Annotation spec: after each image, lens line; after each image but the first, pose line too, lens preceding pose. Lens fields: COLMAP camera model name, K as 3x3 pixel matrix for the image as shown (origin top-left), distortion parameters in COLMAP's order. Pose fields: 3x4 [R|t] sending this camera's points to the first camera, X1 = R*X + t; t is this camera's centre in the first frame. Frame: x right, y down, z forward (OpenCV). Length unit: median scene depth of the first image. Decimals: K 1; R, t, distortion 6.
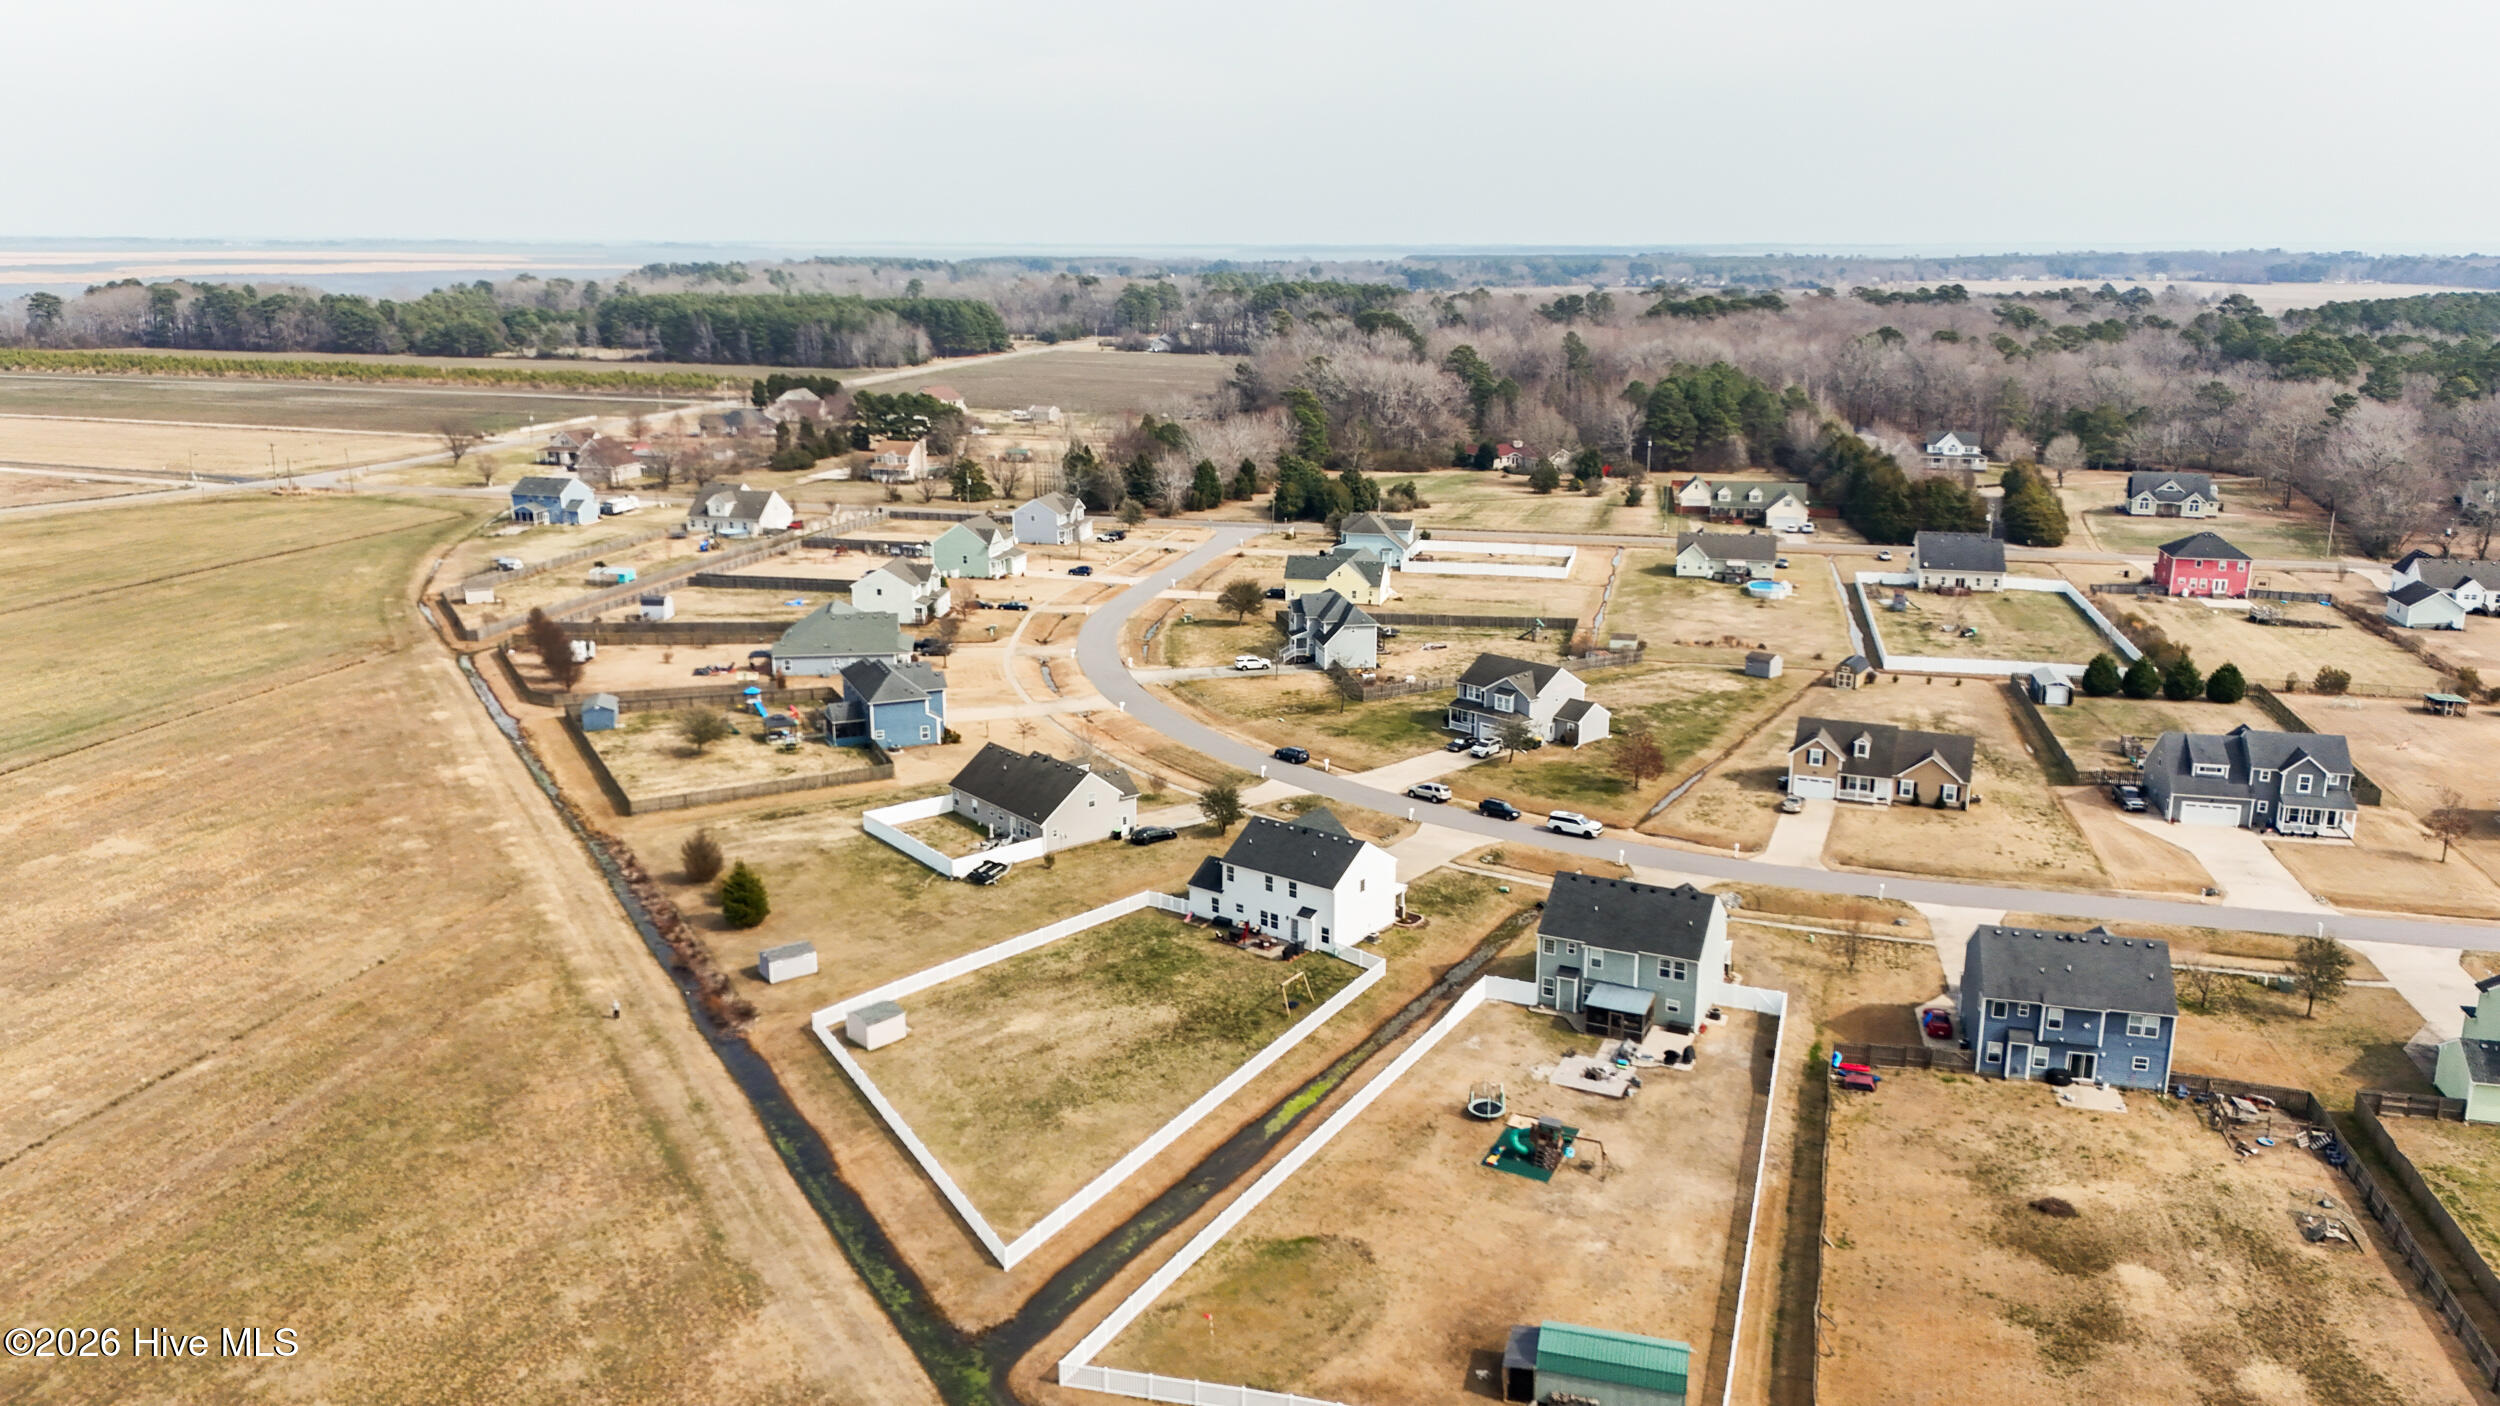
lens RADIAL K [[1812.5, 0, 1254.4], [0, 1812.5, 691.3], [0, 0, 1]] dist [0.126715, -0.169103]
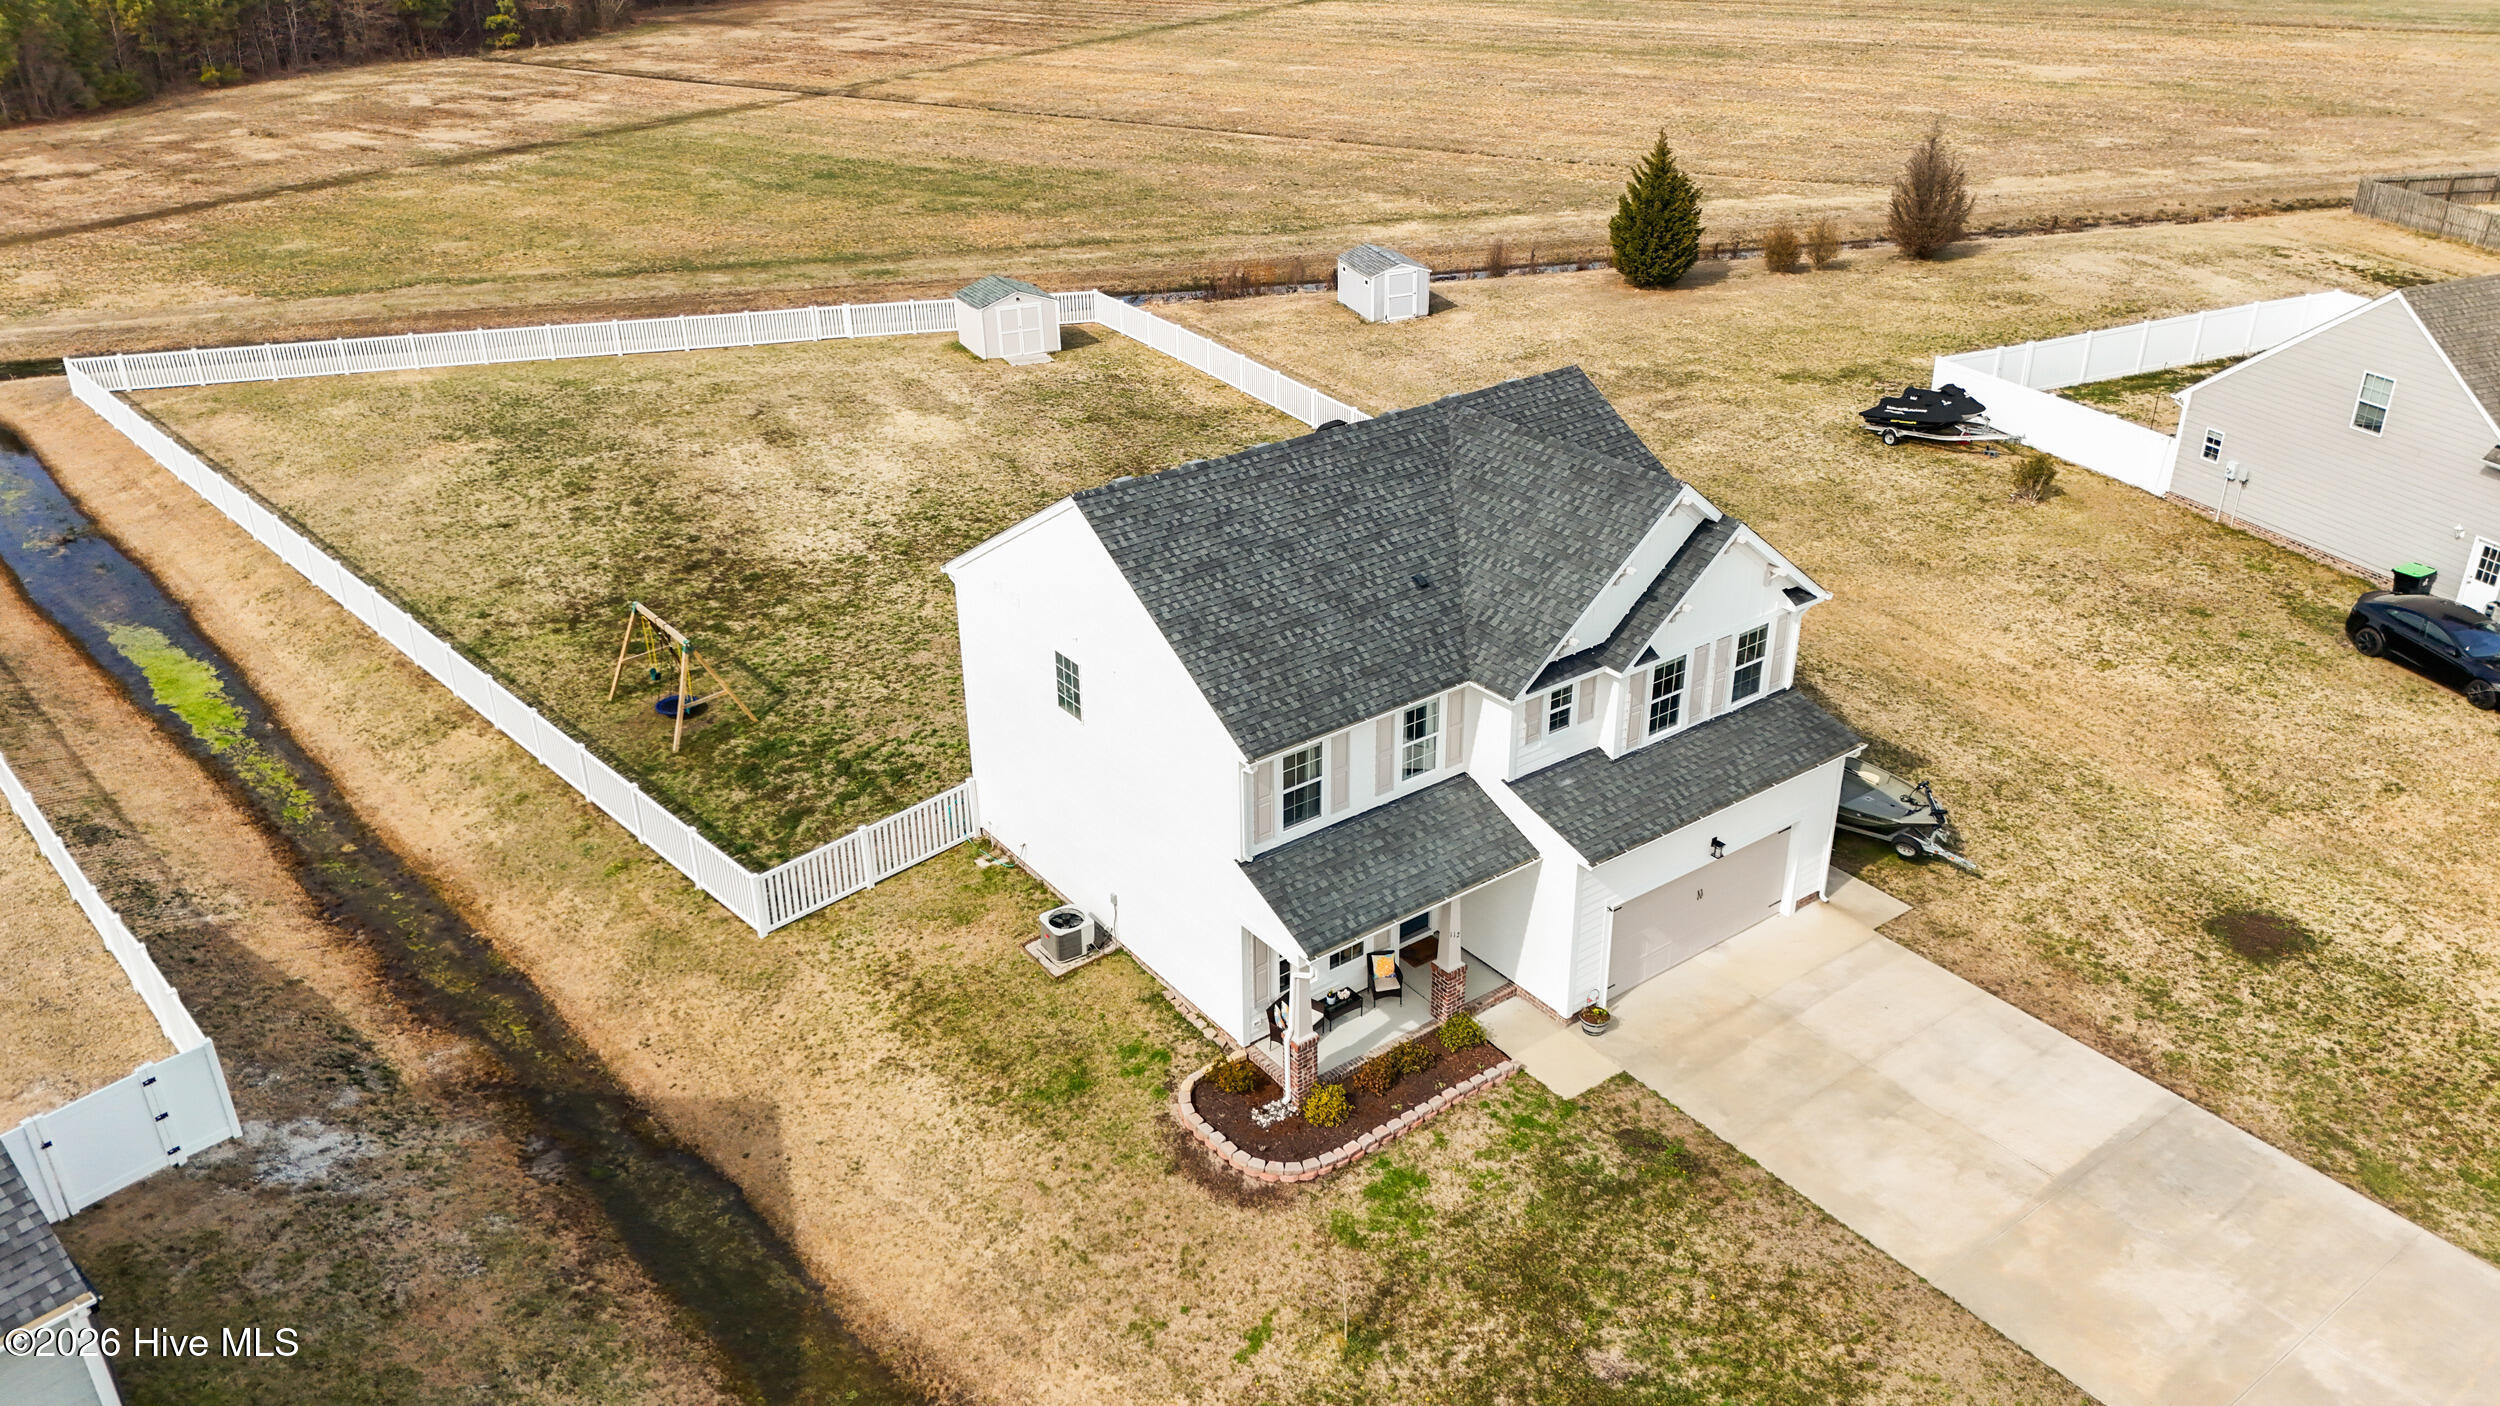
lens RADIAL K [[1829.8, 0, 1252.6], [0, 1829.8, 692.9], [0, 0, 1]] dist [0.076364, -0.079625]
pose [[-0.290778, 0.430059, -0.854692, 0.282166], [-0.221323, 0.838829, 0.497374, -0.003874], [0.930841, 0.333789, -0.148731, 1.262356]]
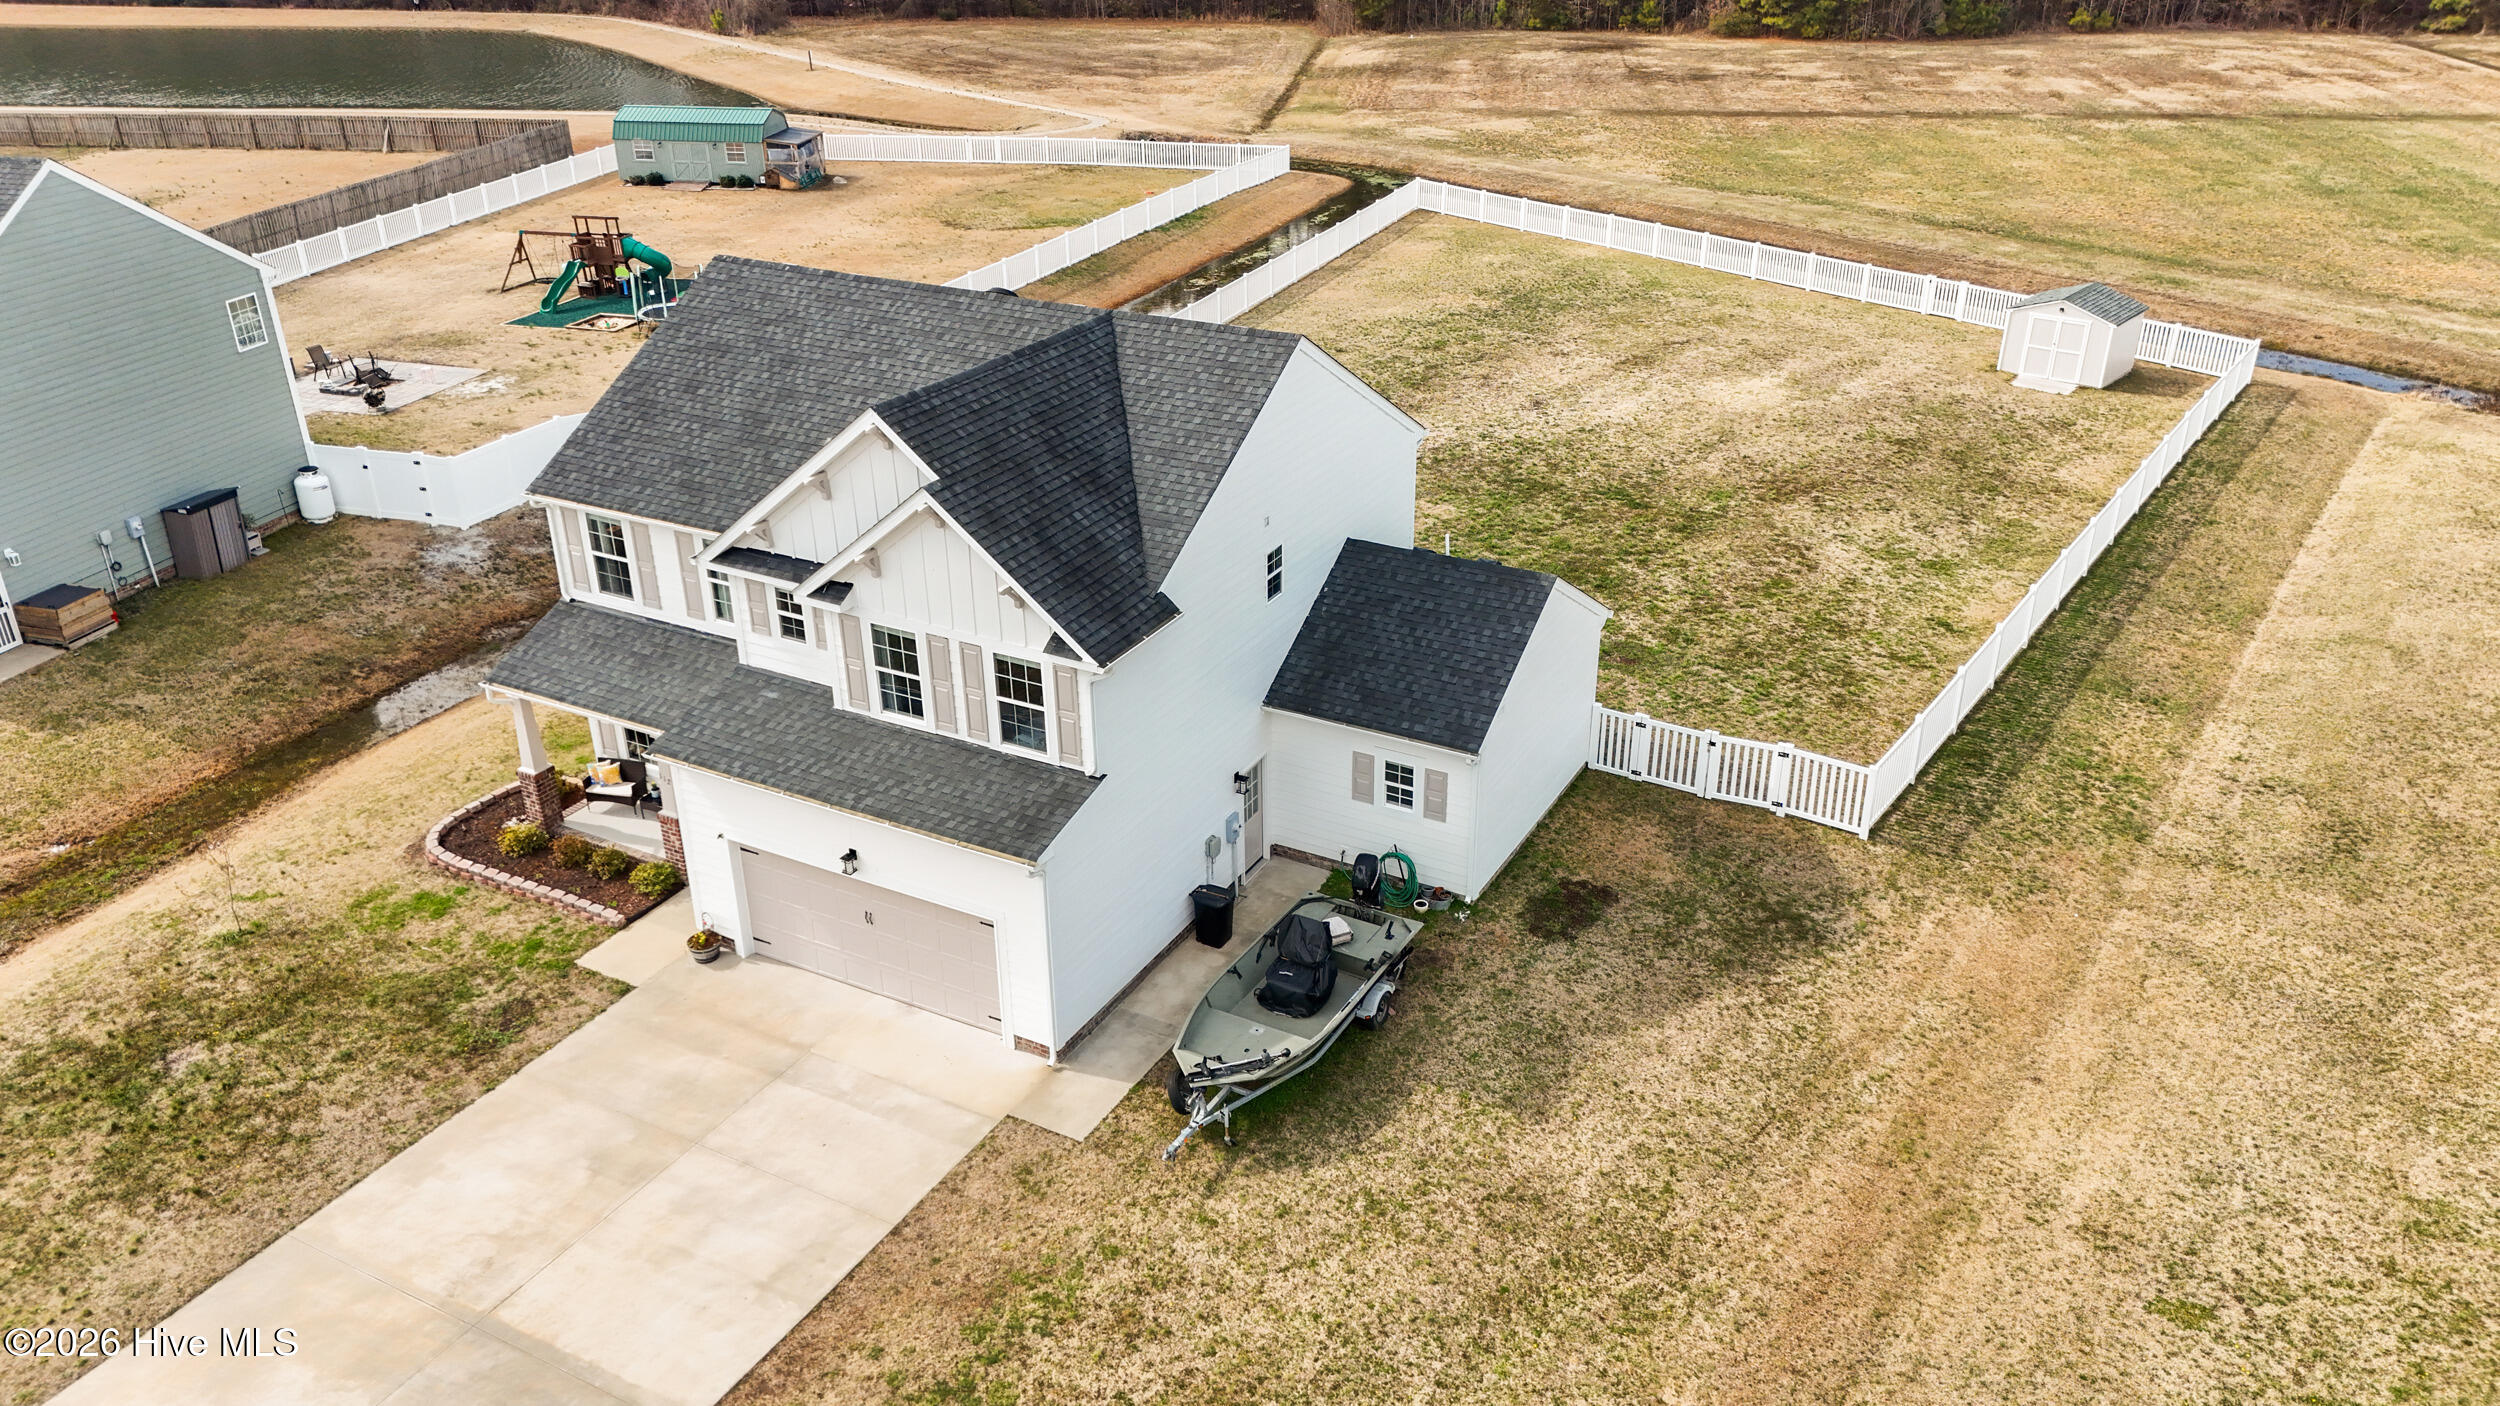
lens RADIAL K [[1829.8, 0, 1252.6], [0, 1829.8, 692.9], [0, 0, 1]] dist [0.076364, -0.079625]
pose [[-0.990824, 0.068007, -0.116800, 0.033566], [-0.022823, 0.767588, 0.640537, -0.022571], [0.133215, 0.637325, -0.758993, 1.442841]]
